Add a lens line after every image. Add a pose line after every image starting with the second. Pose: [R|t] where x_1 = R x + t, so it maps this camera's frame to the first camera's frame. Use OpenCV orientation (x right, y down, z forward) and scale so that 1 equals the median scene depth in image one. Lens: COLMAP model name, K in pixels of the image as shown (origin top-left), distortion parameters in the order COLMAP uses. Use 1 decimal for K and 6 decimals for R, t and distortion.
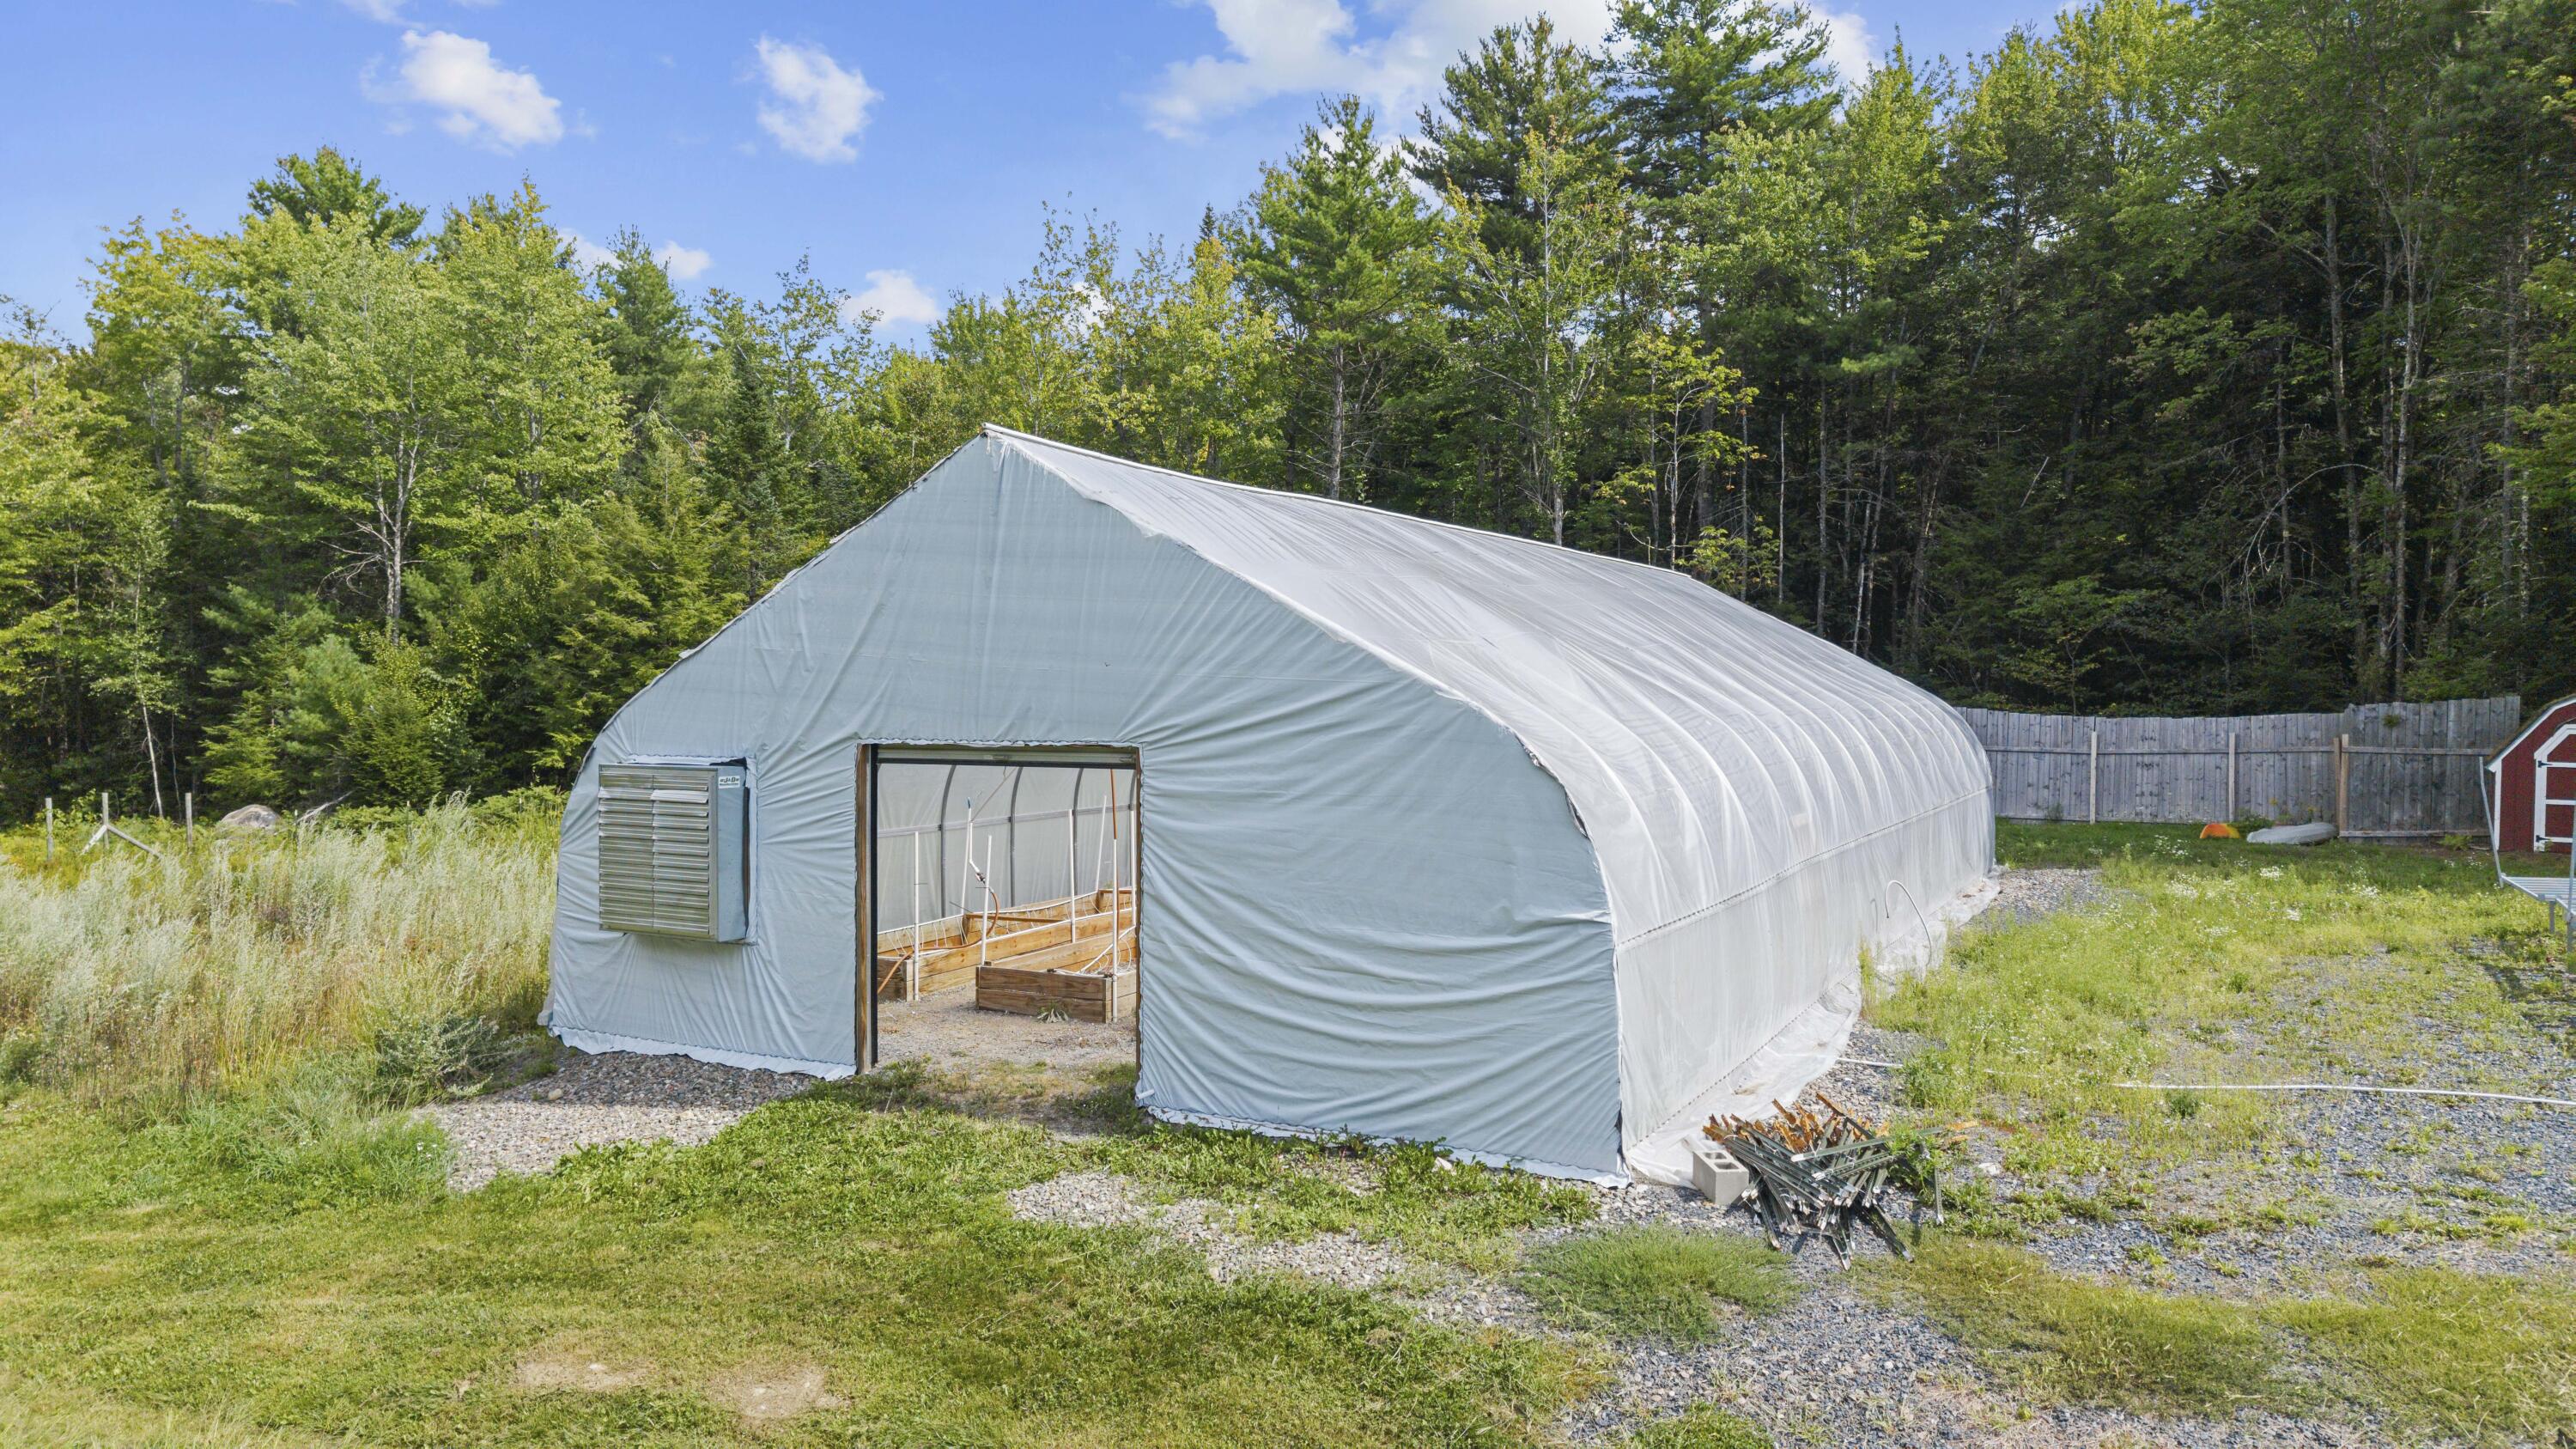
lens RADIAL K [[1823.3, 0, 1339.9], [0, 1823.3, 726.1], [0, 0, 1]] dist [0.024542, -0.051680]
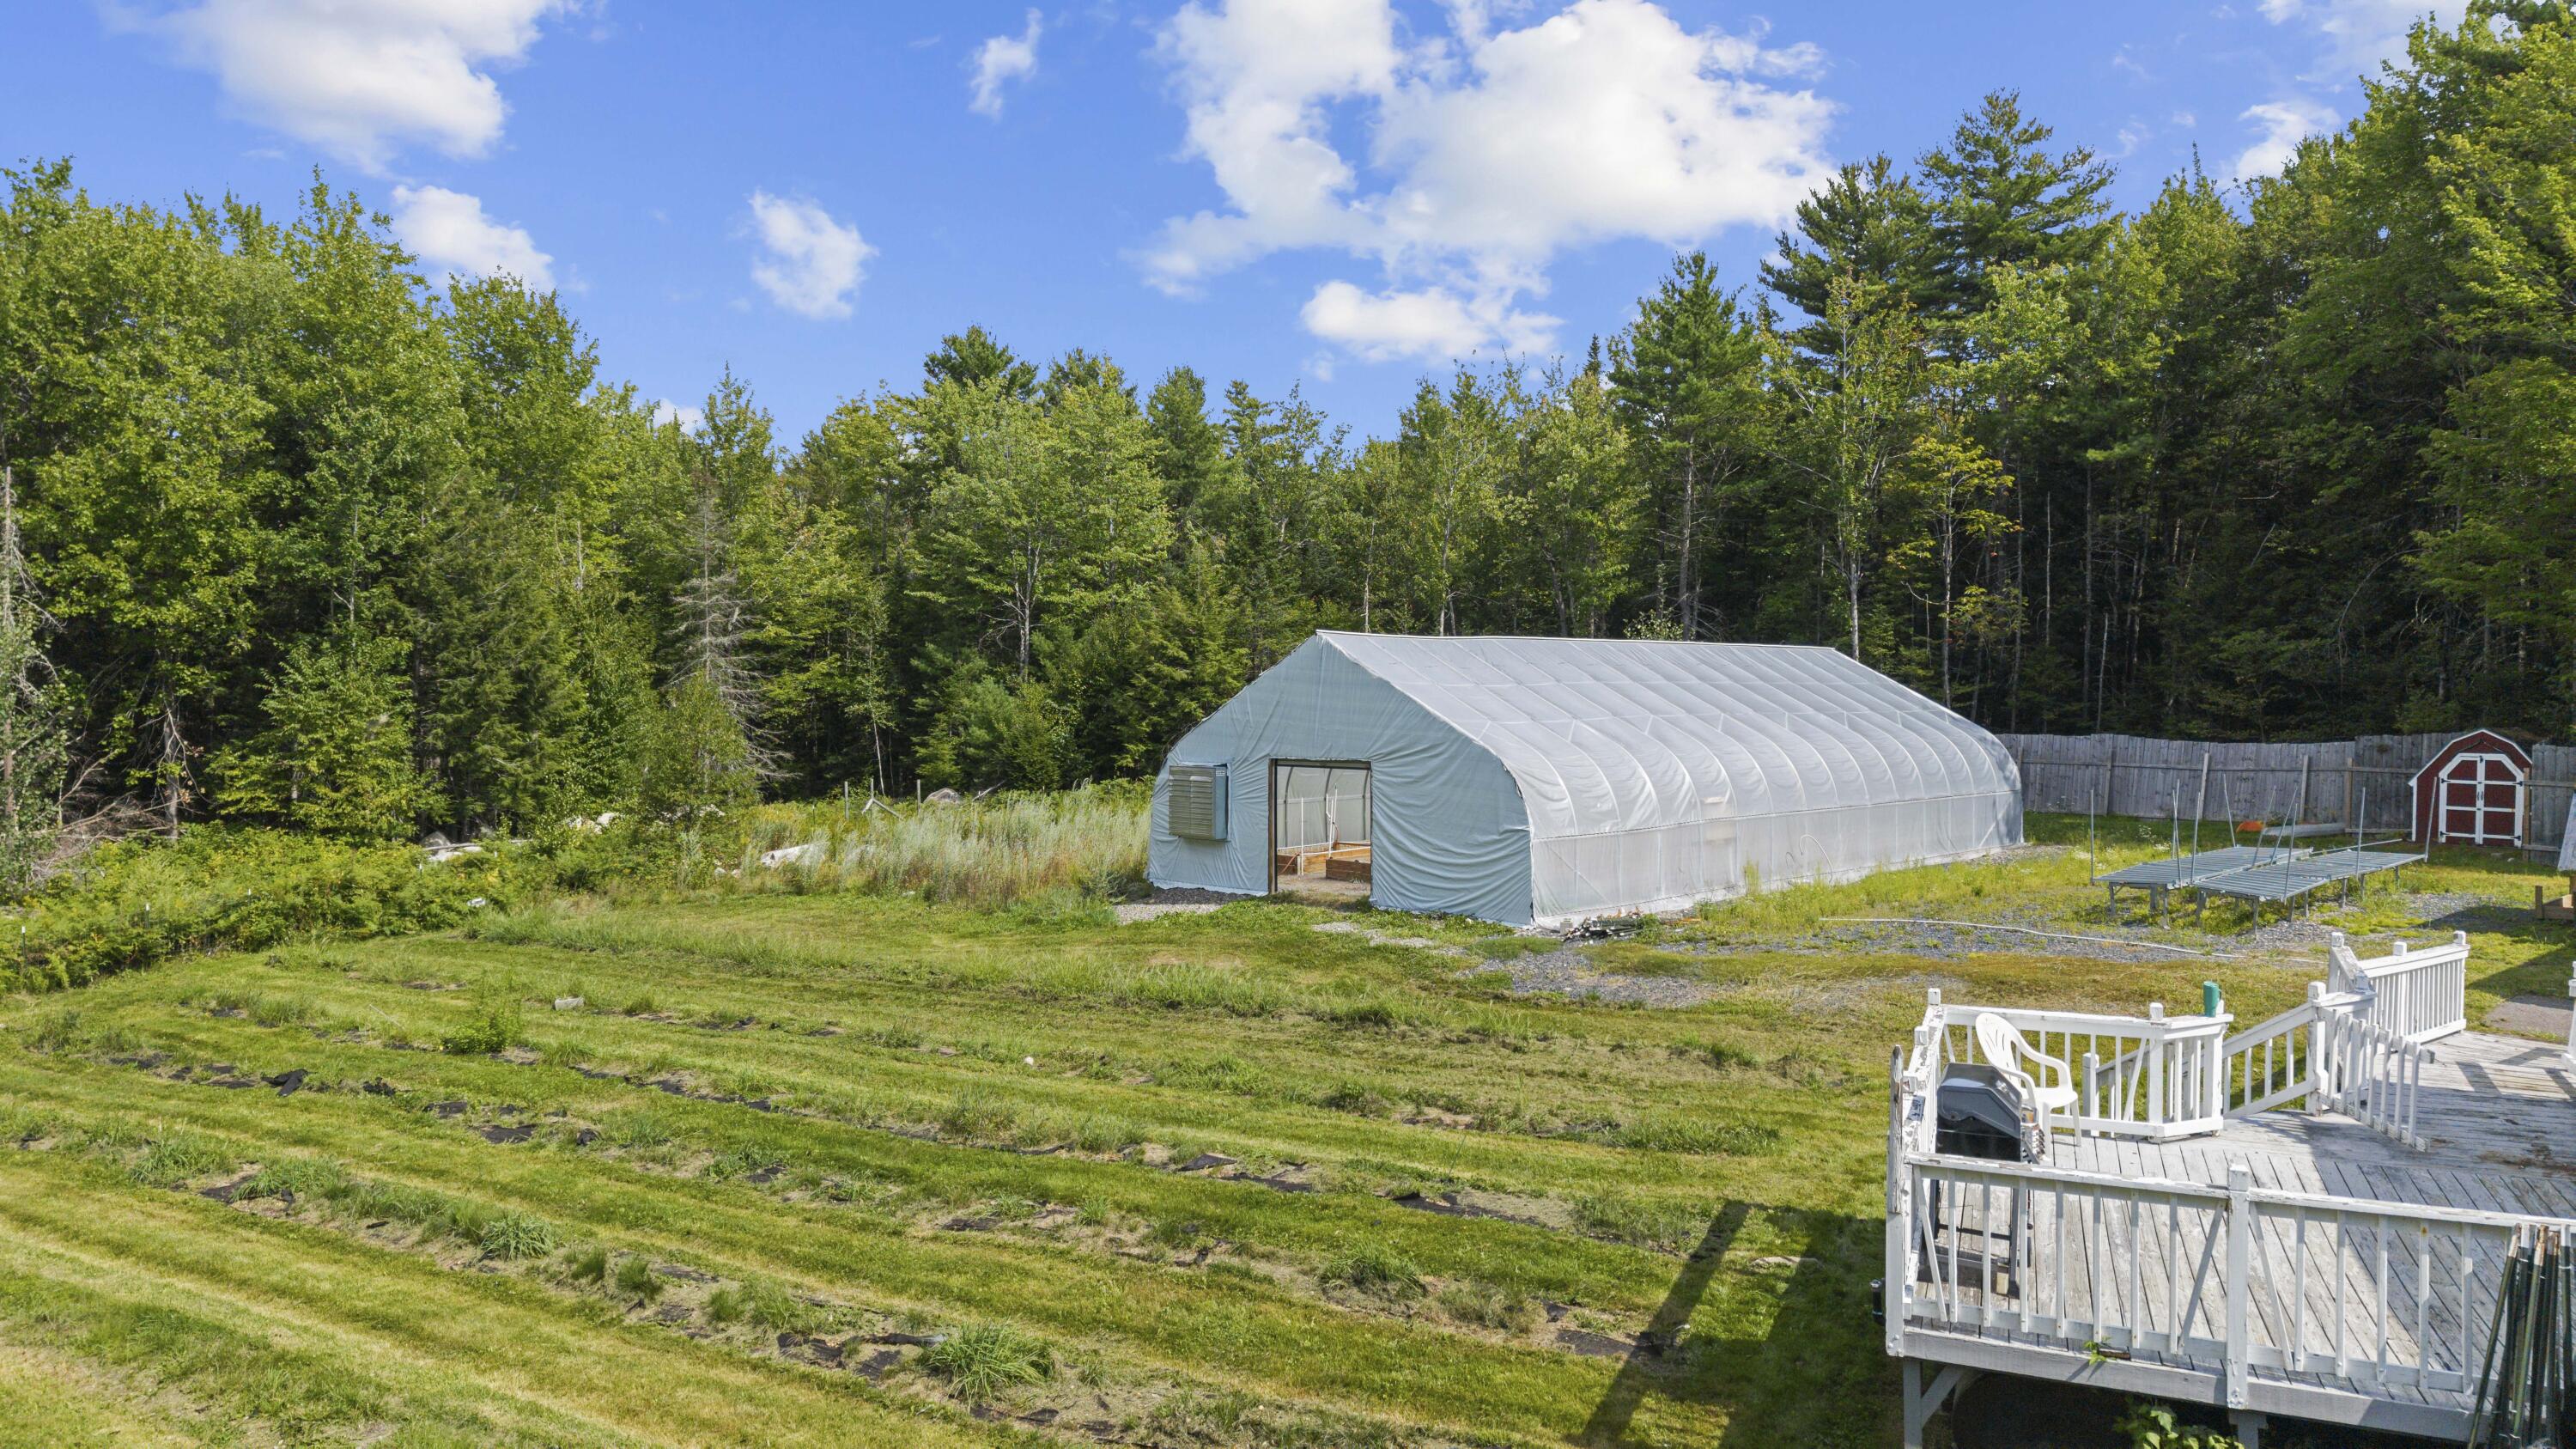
lens RADIAL K [[1784.5, 0, 1287.6], [0, 1784.5, 742.5], [0, 0, 1]] dist [0.043883, -0.049342]
pose [[0.954341, 0.007893, -0.298616, 0.122109], [-0.006050, 0.999957, 0.007094, -0.007394], [0.298659, -0.004963, 0.954347, -0.328623]]
